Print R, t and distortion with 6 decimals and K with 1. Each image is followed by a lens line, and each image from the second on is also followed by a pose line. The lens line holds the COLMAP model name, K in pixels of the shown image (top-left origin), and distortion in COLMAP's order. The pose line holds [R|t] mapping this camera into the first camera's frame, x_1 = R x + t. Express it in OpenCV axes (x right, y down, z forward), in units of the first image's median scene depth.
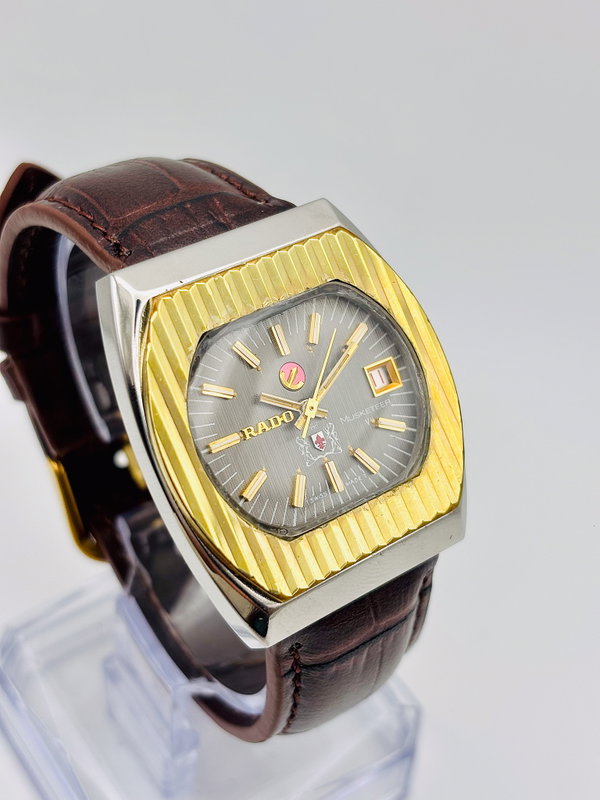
lens RADIAL K [[1276.5, 0, 299.6], [0, 1276.5, 378.5], [0, 0, 1]] dist [0.023369, -0.004520]
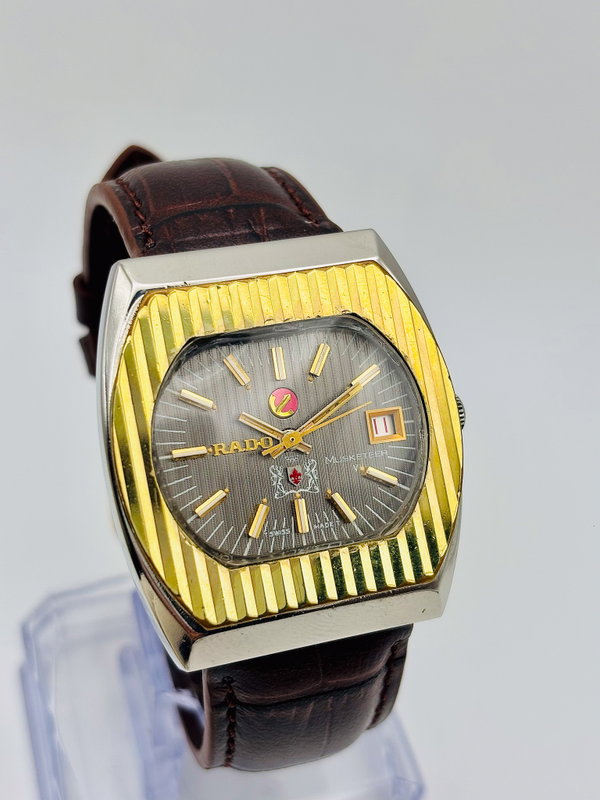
lens RADIAL K [[1276.5, 0, 299.6], [0, 1276.5, 378.5], [0, 0, 1]] dist [0.023369, -0.004520]
pose [[0.948601, 0.210826, -0.236026, 0.221421], [-0.216300, 0.976323, 0.002761, -0.024121], [0.231020, 0.048433, 0.971743, 0.070121]]
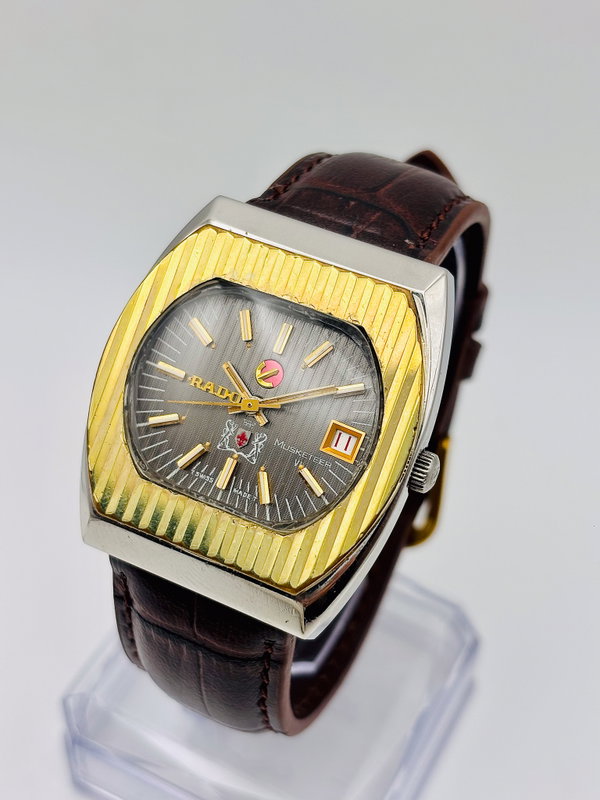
lens RADIAL K [[1269.7, 0, 300.0], [0, 1269.7, 400.0], [0, 0, 1]] dist [0.023631, 0.055342]
pose [[0.460979, 0.566013, -0.683468, 0.681317], [-0.602721, 0.764982, 0.227001, -0.221234], [0.651326, 0.307298, 0.693788, 0.318362]]
